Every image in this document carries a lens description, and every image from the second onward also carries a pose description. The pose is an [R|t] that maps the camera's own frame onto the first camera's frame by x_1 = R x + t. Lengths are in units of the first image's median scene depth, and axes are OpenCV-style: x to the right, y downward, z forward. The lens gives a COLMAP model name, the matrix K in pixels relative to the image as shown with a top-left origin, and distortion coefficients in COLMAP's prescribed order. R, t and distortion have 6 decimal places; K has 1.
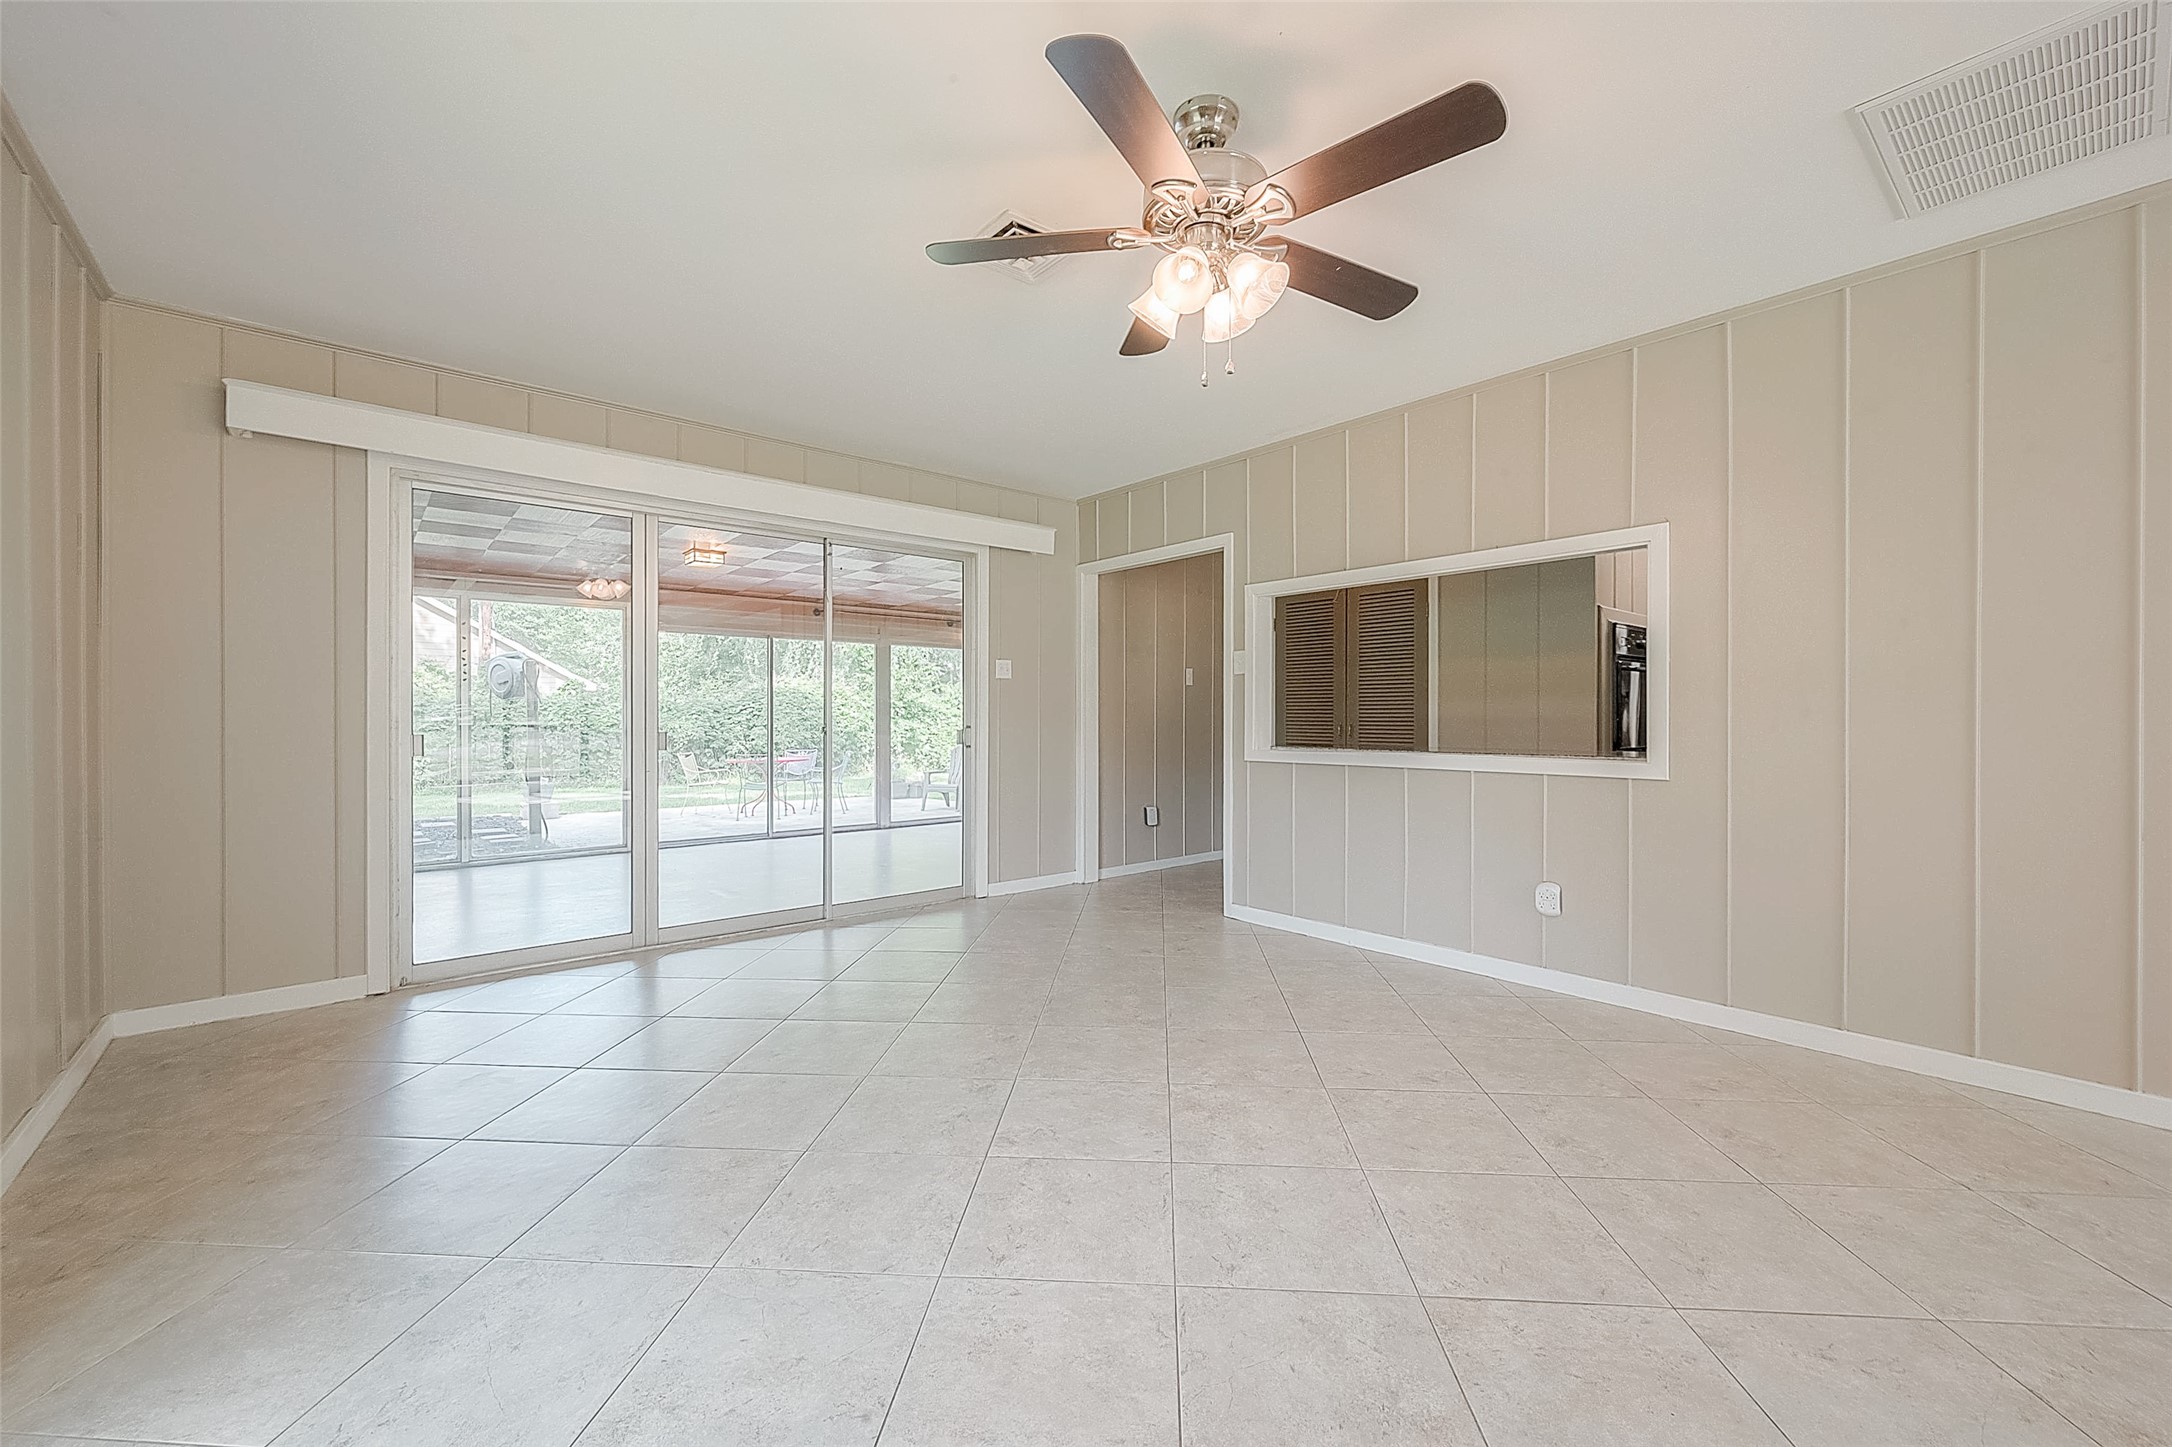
lens RADIAL K [[870.3, 0, 1086.0], [0, 870.3, 723.5], [0, 0, 1]] dist [0.000444, 0.000103]
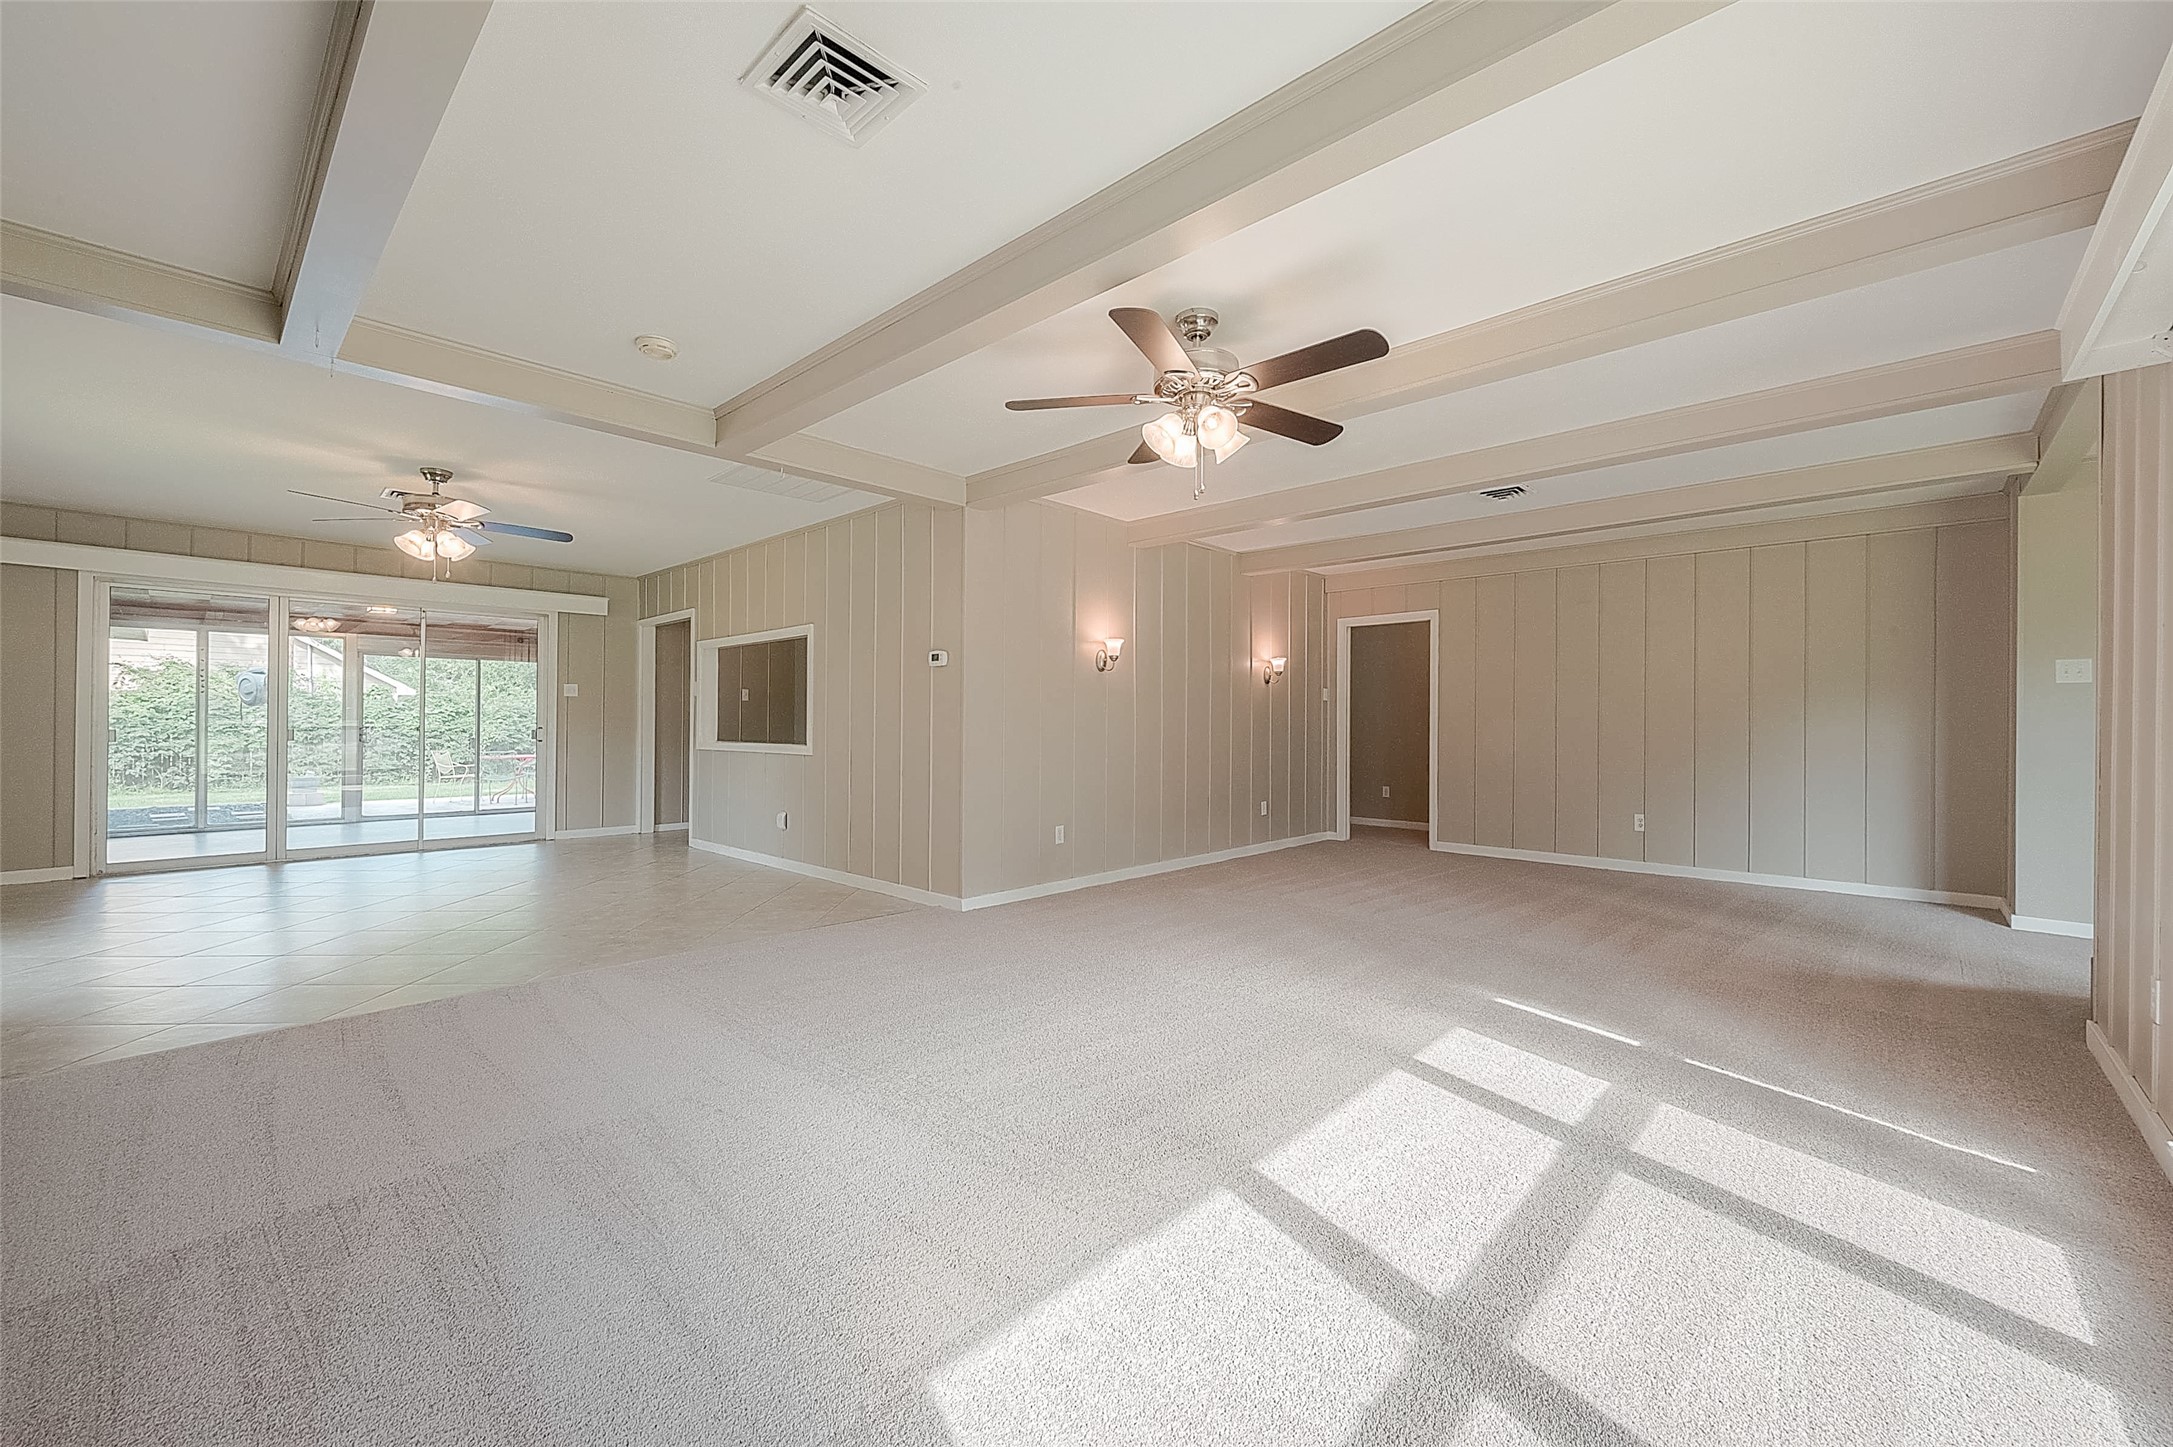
lens RADIAL K [[870.7, 0, 1086.5], [0, 870.7, 723.5], [0, 0, 1]] dist [0.000444, 0.000103]
pose [[0.994664, 0.004563, 0.103069, 0.649824], [-0.003825, 0.999966, -0.007354, 0.003595], [-0.103099, 0.006921, 0.994647, -0.610522]]
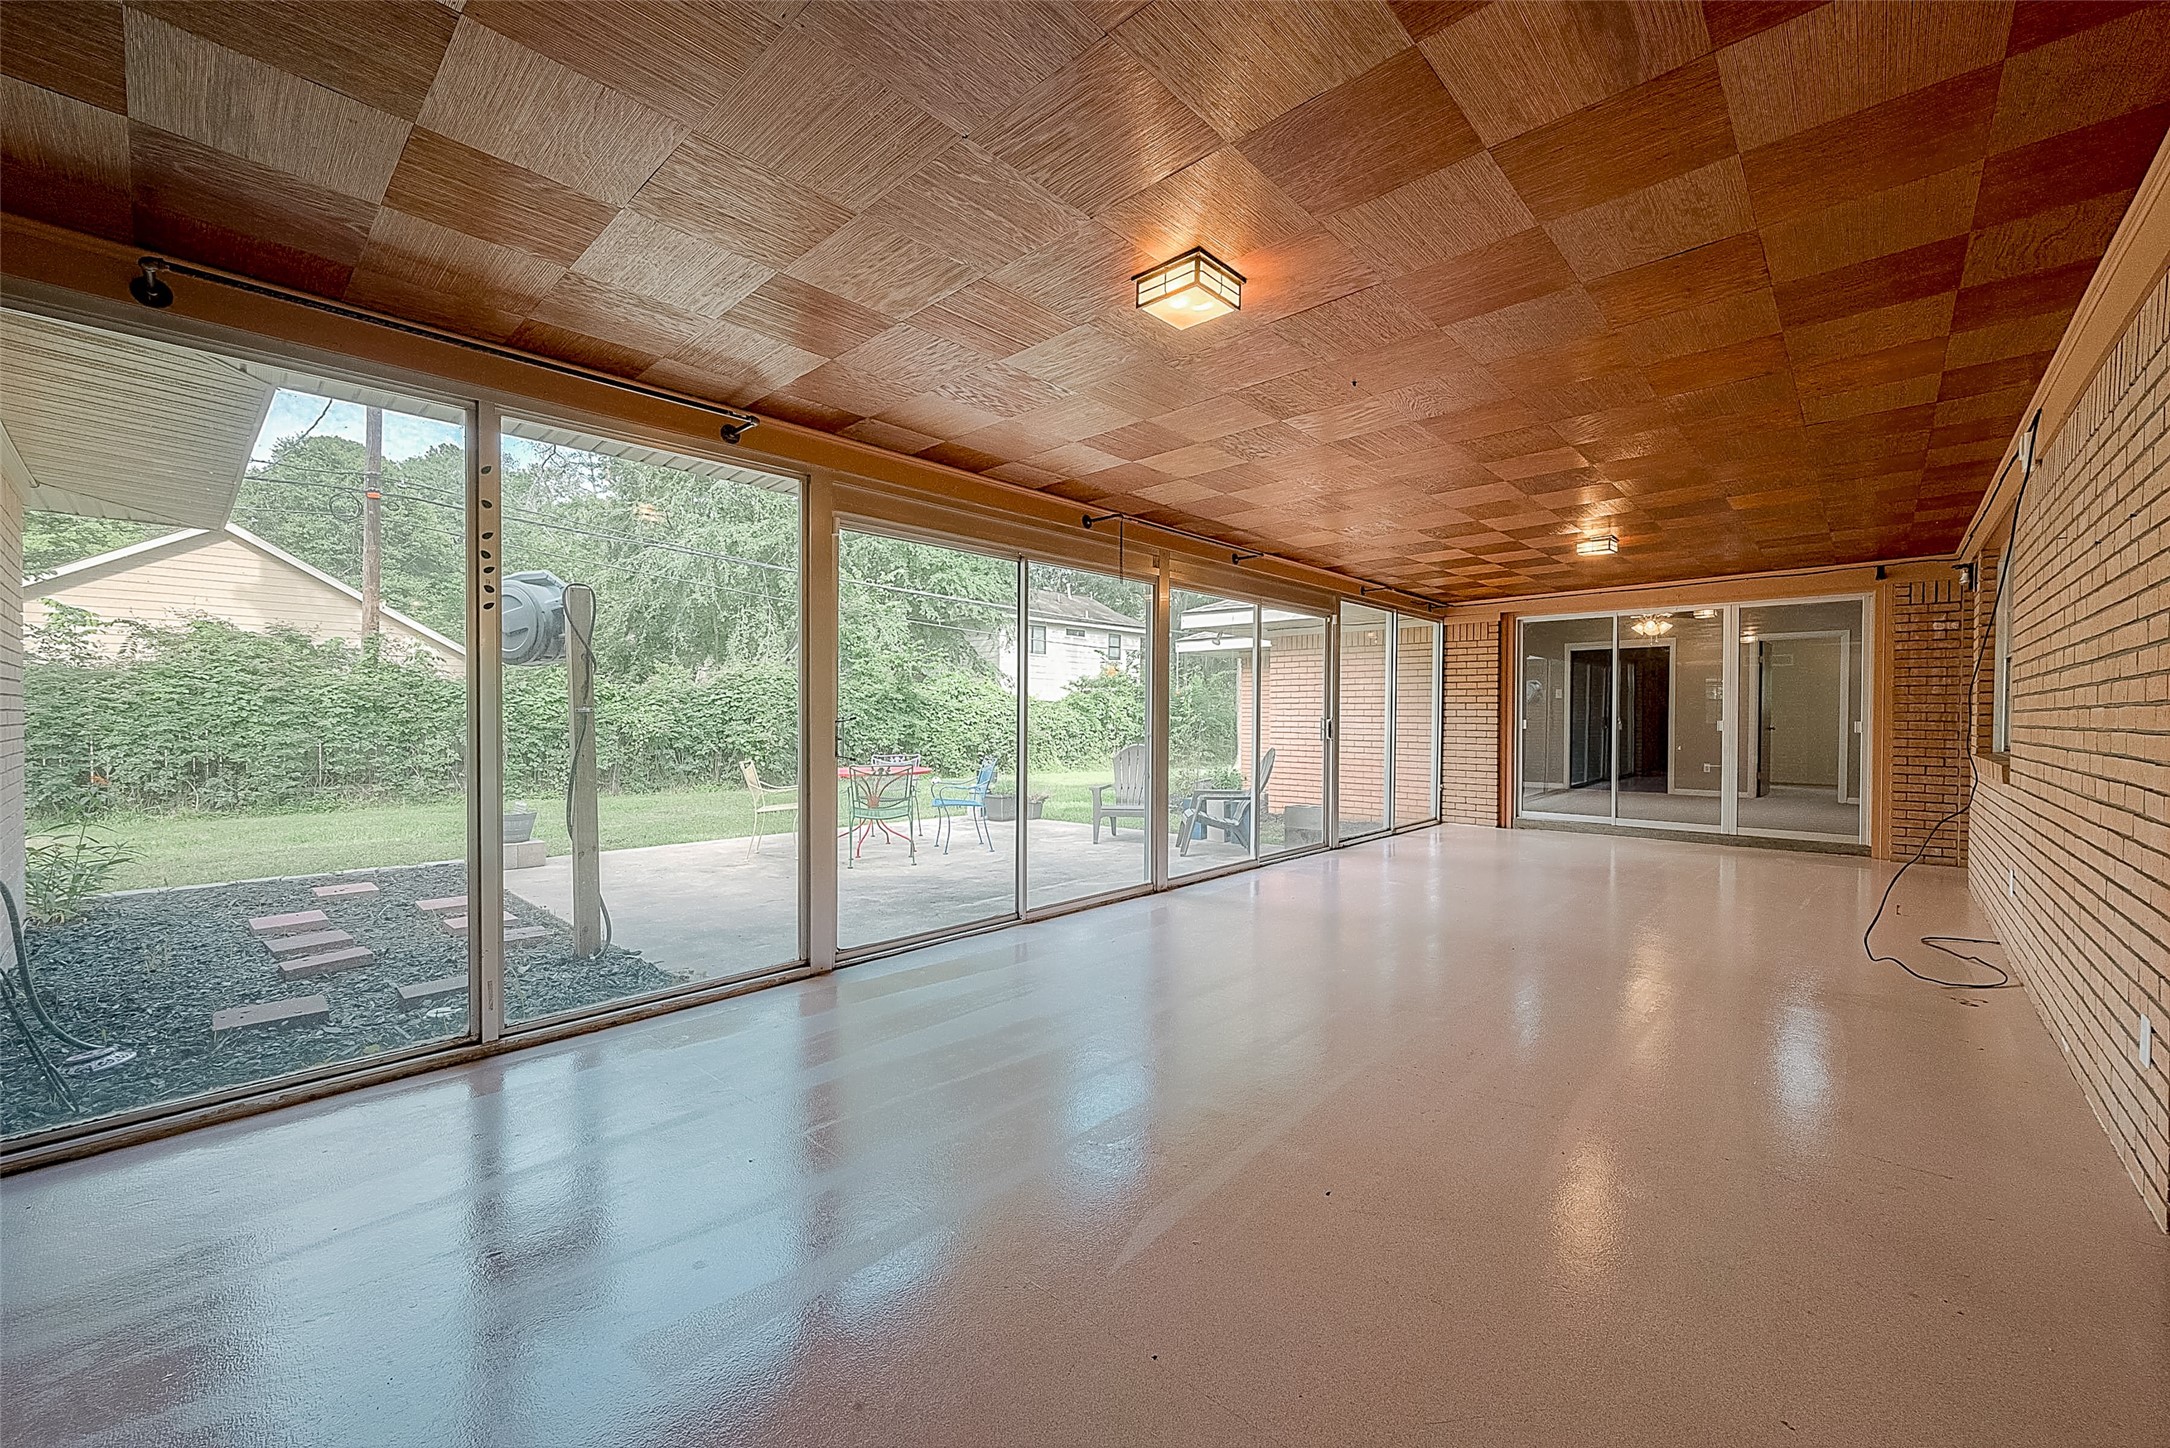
lens RADIAL K [[869.5, 0, 1085.0], [0, 869.5, 724.0], [0, 0, 1]] dist [0.000444, 0.000103]
pose [[0.993800, 0.003937, 0.111114, -0.623121], [-0.004471, 0.999980, 0.004564, 0.004678], [-0.111094, -0.005033, 0.993797, 0.726177]]
